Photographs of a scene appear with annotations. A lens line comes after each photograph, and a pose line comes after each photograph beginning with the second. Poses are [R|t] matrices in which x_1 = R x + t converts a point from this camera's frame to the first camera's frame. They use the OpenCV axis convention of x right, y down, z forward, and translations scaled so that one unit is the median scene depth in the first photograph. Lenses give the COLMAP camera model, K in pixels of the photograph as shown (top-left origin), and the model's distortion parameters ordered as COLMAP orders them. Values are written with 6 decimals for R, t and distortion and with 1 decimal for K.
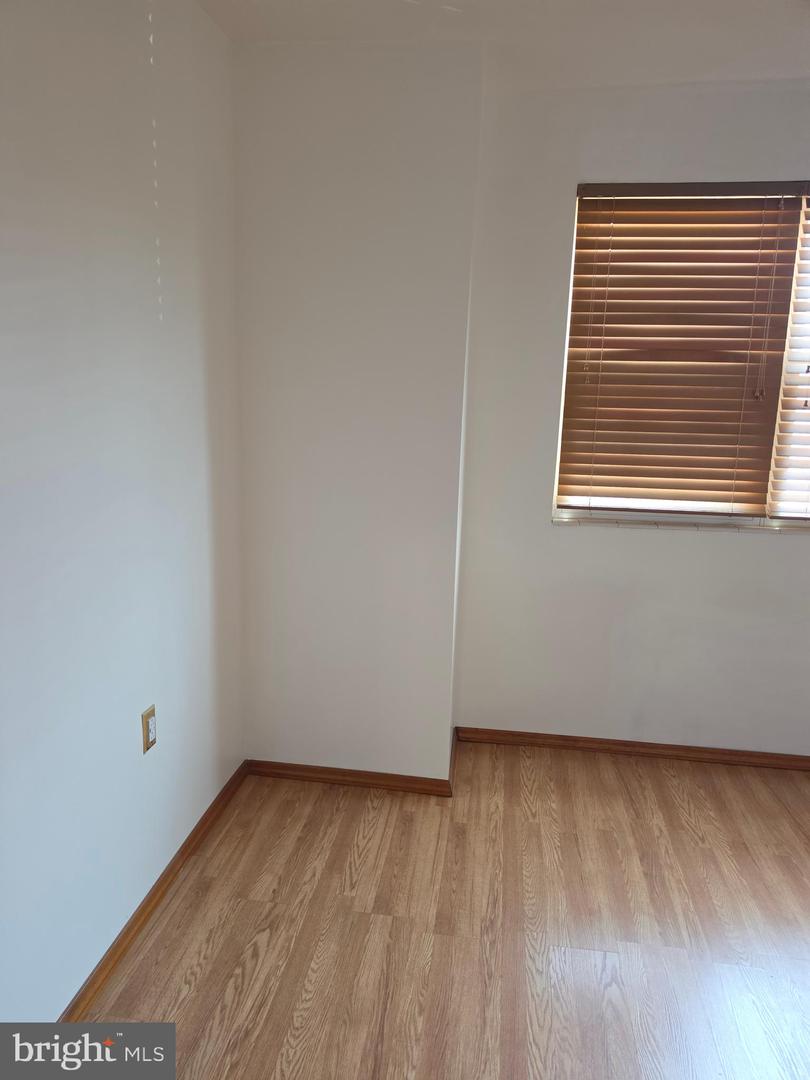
lens RADIAL K [[756.3, 0, 409.6], [0, 756.3, 523.9], [0, 0, 1]] dist [-0.000397, 0.000110]
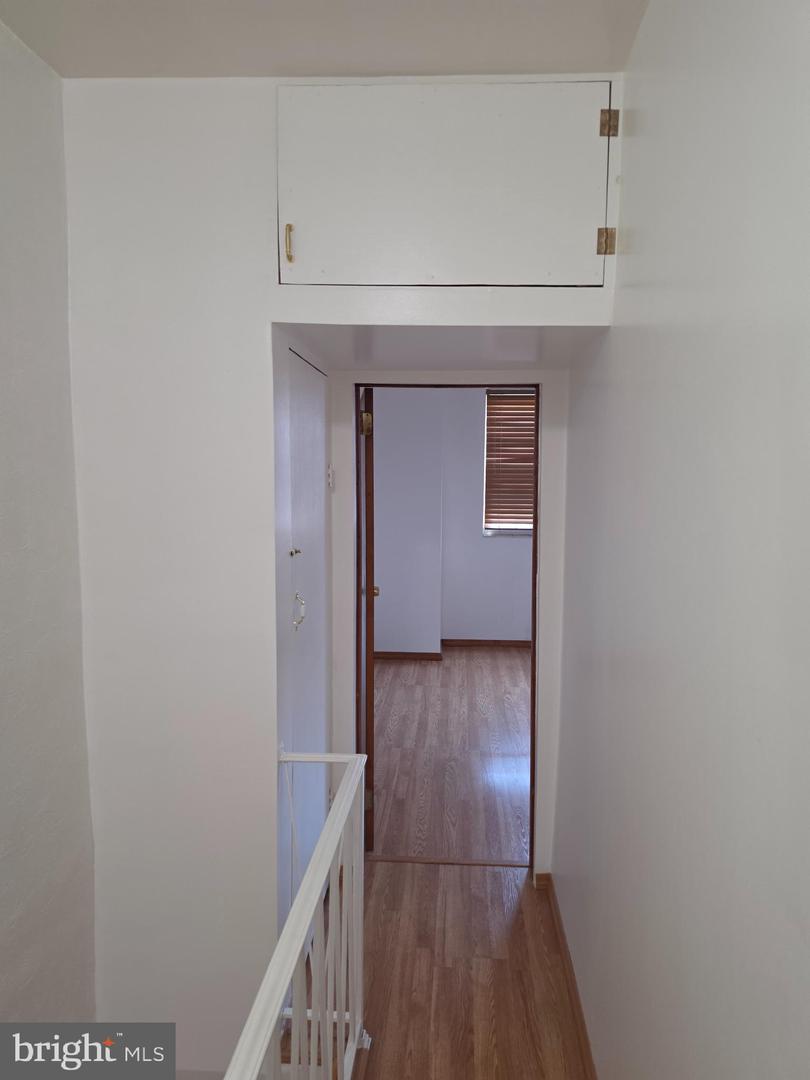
lens RADIAL K [[756.3, 0, 409.6], [0, 756.3, 523.9], [0, 0, 1]] dist [-0.000397, 0.000110]
pose [[0.997835, -0.028597, 0.059228, -0.160301], [0.034243, 0.994733, -0.096611, 0.177447], [-0.056153, 0.098430, 0.993558, -1.232788]]
